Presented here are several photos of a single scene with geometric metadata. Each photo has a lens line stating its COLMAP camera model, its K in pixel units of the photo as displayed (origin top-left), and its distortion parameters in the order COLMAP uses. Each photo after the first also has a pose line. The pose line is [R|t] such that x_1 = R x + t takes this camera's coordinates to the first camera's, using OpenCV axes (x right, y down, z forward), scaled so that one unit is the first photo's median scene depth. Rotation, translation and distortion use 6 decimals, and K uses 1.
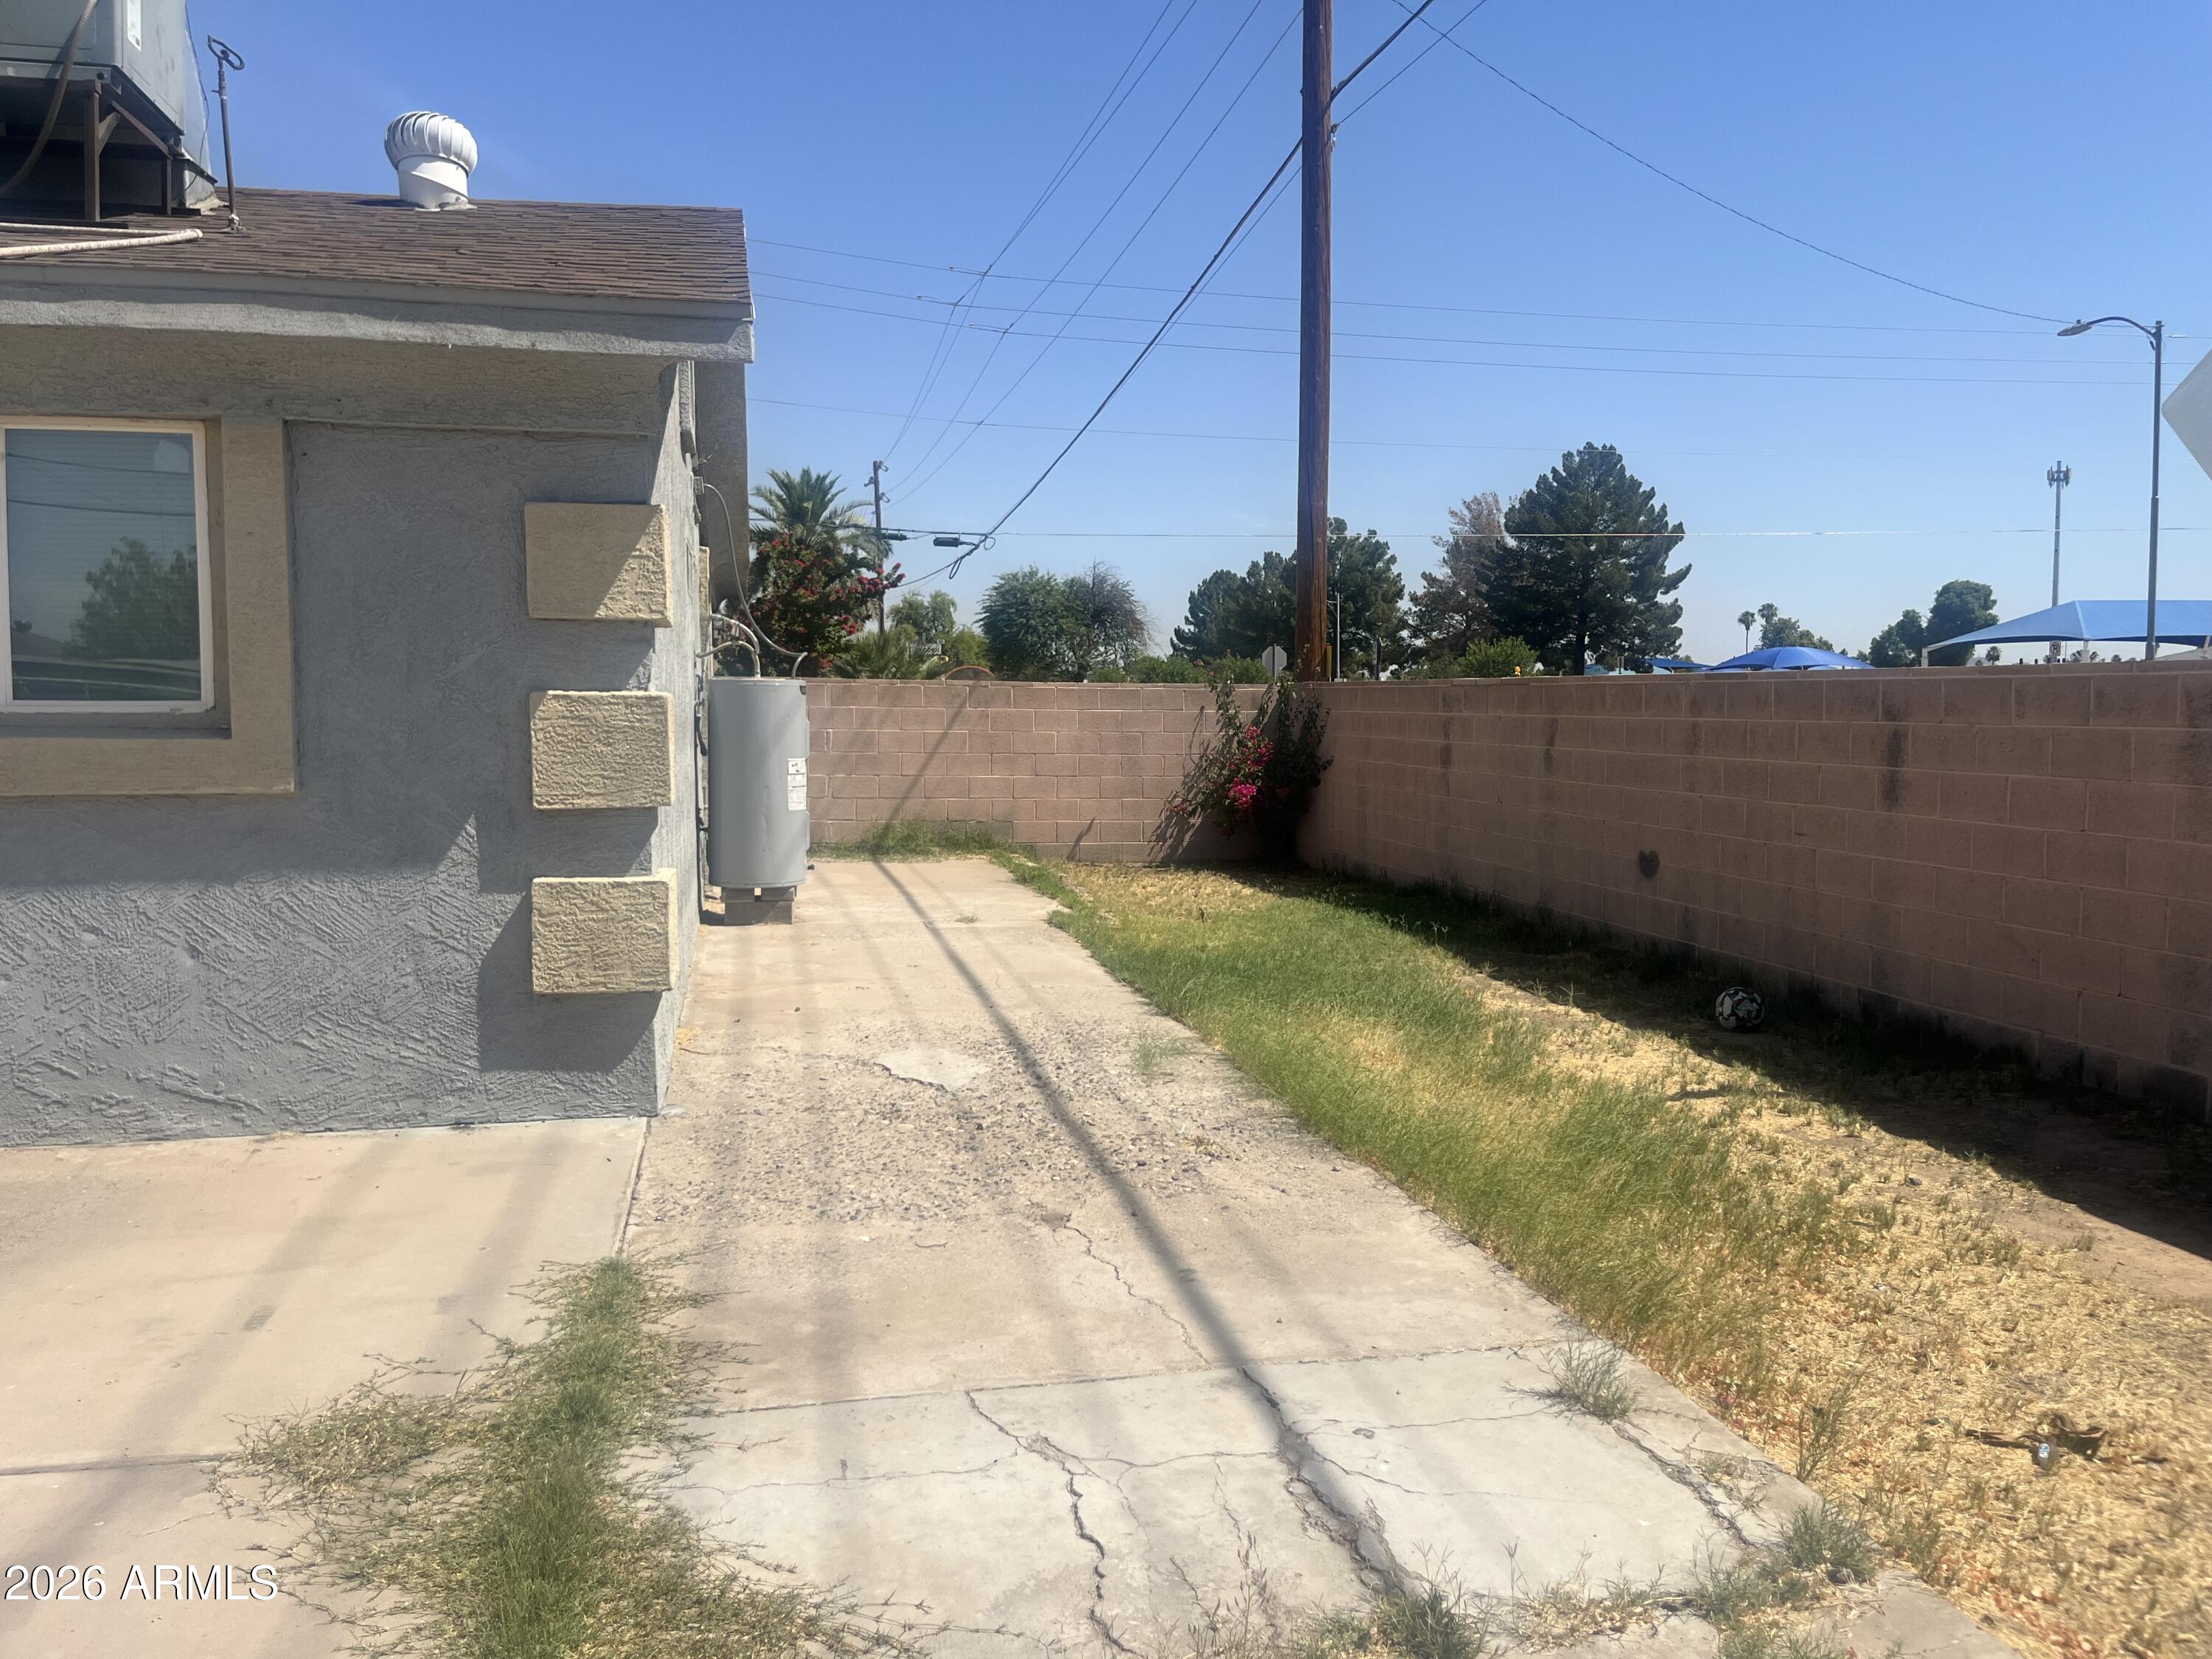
lens RADIAL K [[1676.5, 0, 1082.8], [0, 1676.5, 834.1], [0, 0, 1]] dist [0.058703, -0.088125]
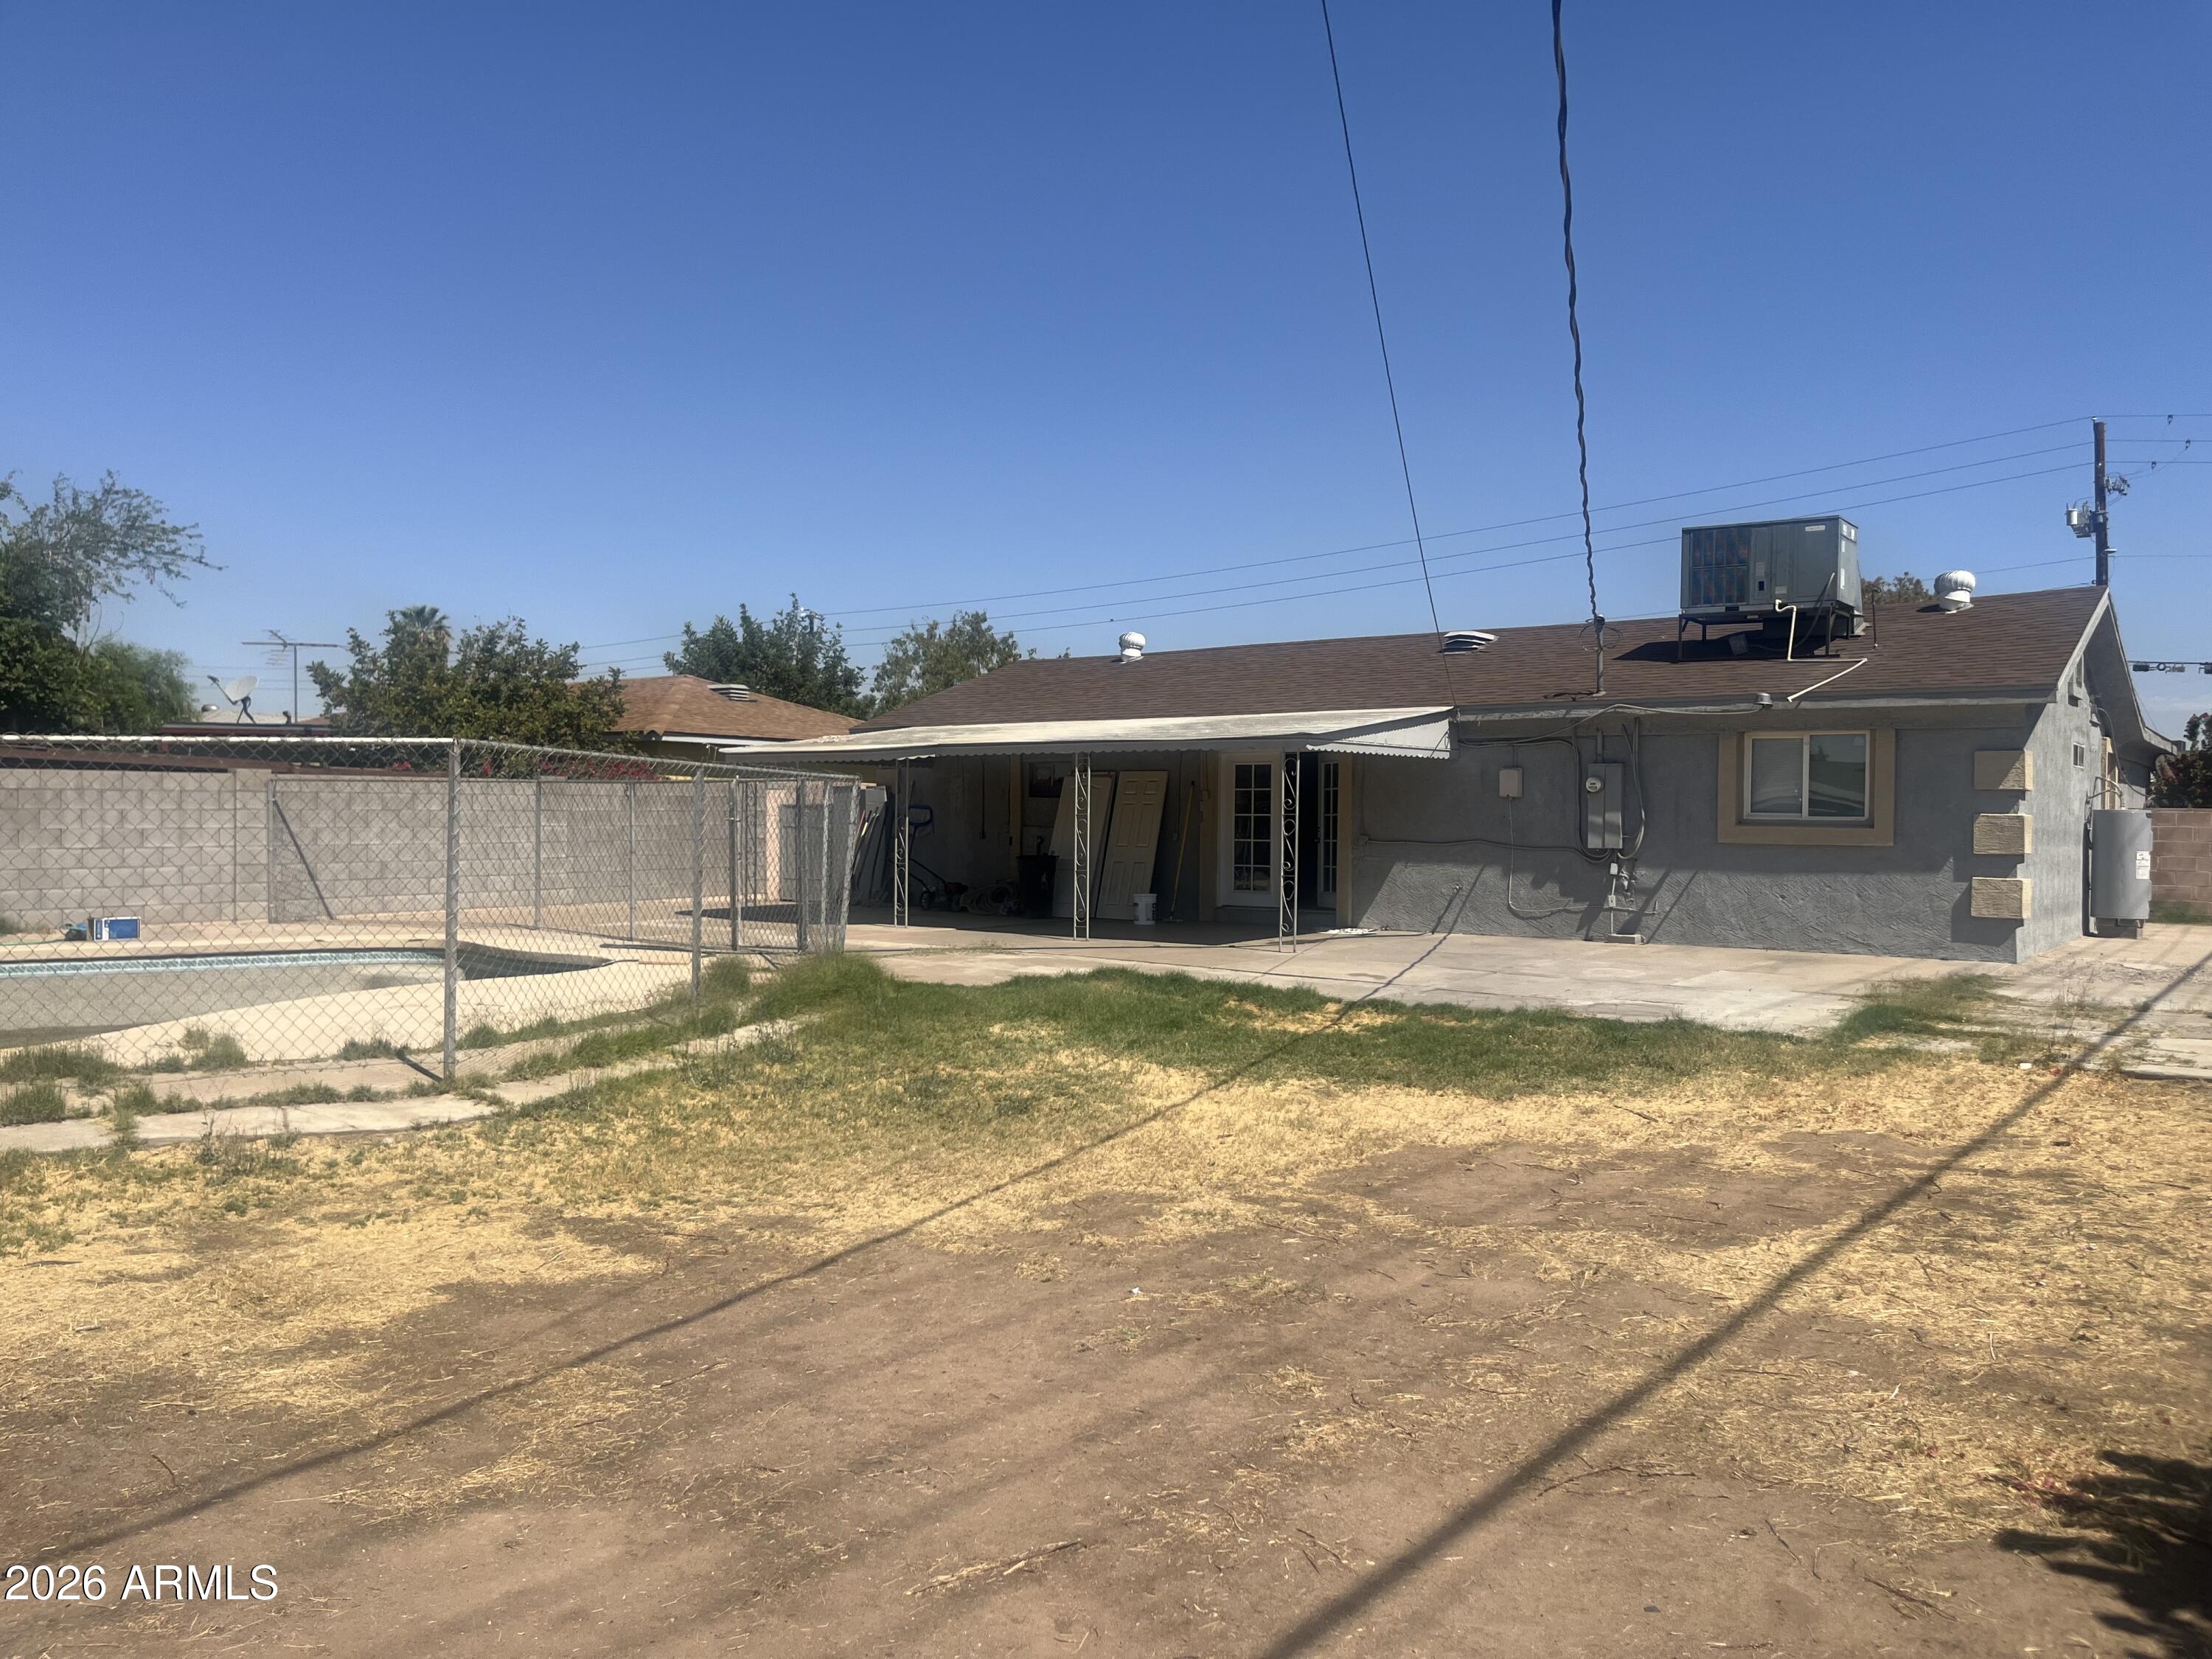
lens RADIAL K [[1676.5, 0, 1138.0], [0, 1676.5, 815.6], [0, 0, 1]] dist [0.058703, -0.088125]
pose [[0.679152, 0.004846, -0.733981, 0.855095], [-0.069143, 0.995954, -0.057403, 0.189725], [0.730733, 0.089735, 0.676740, -2.082081]]
